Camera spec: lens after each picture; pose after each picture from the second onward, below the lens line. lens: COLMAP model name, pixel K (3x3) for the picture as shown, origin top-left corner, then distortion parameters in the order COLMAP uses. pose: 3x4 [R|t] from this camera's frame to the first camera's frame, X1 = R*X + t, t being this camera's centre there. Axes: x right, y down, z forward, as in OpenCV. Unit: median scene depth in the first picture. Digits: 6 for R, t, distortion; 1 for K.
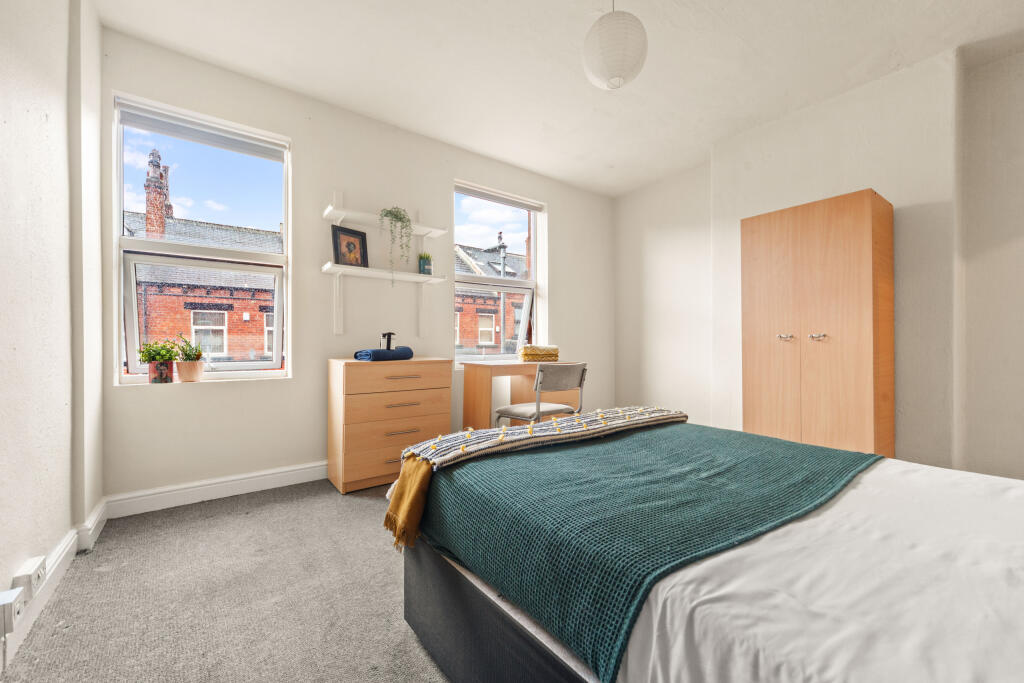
lens RADIAL K [[416.4, 0, 512.0], [0, 416.4, 341.5], [0, 0, 1]] dist [0.000789, -0.000088]
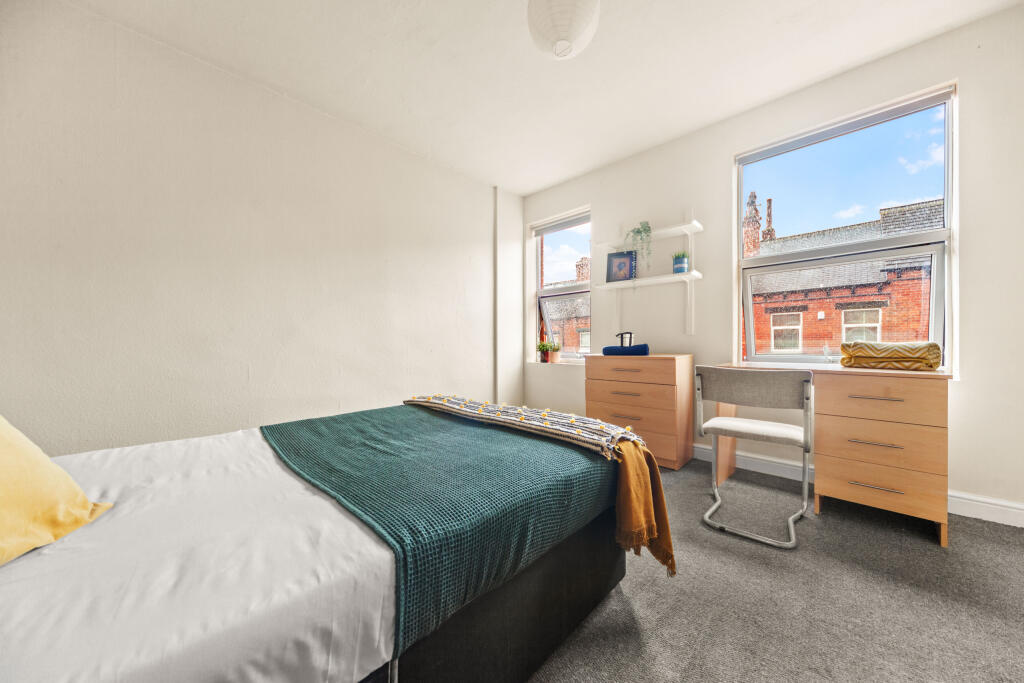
lens RADIAL K [[352.3, 0, 513.8], [0, 352.3, 345.6], [0, 0, 1]] dist [0.000443, 0.000145]
pose [[0.145887, 0.004949, -0.989289, 0.584926], [0.012107, 0.999904, 0.006787, 0.005416], [0.989227, -0.012967, 0.145814, 0.467133]]
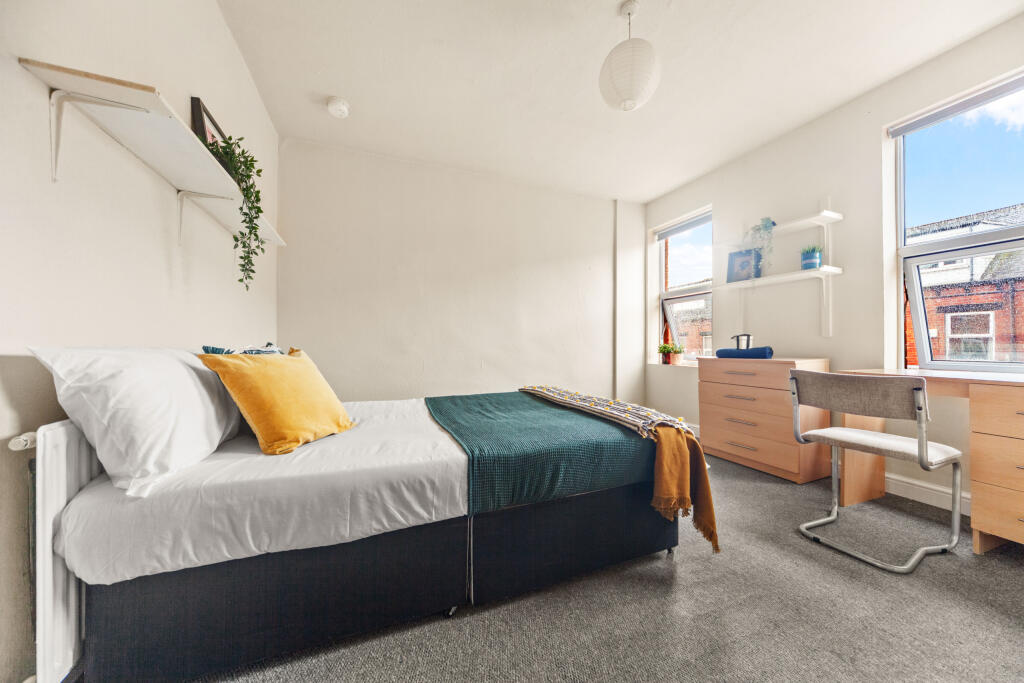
lens RADIAL K [[348.2, 0, 515.5], [0, 348.2, 343.0], [0, 0, 1]] dist [0.001424, 0.000118]
pose [[-0.266083, -0.006520, -0.963928, 0.712720], [0.005770, 0.999948, -0.008356, 0.006068], [0.963933, -0.007785, -0.266032, 0.568243]]
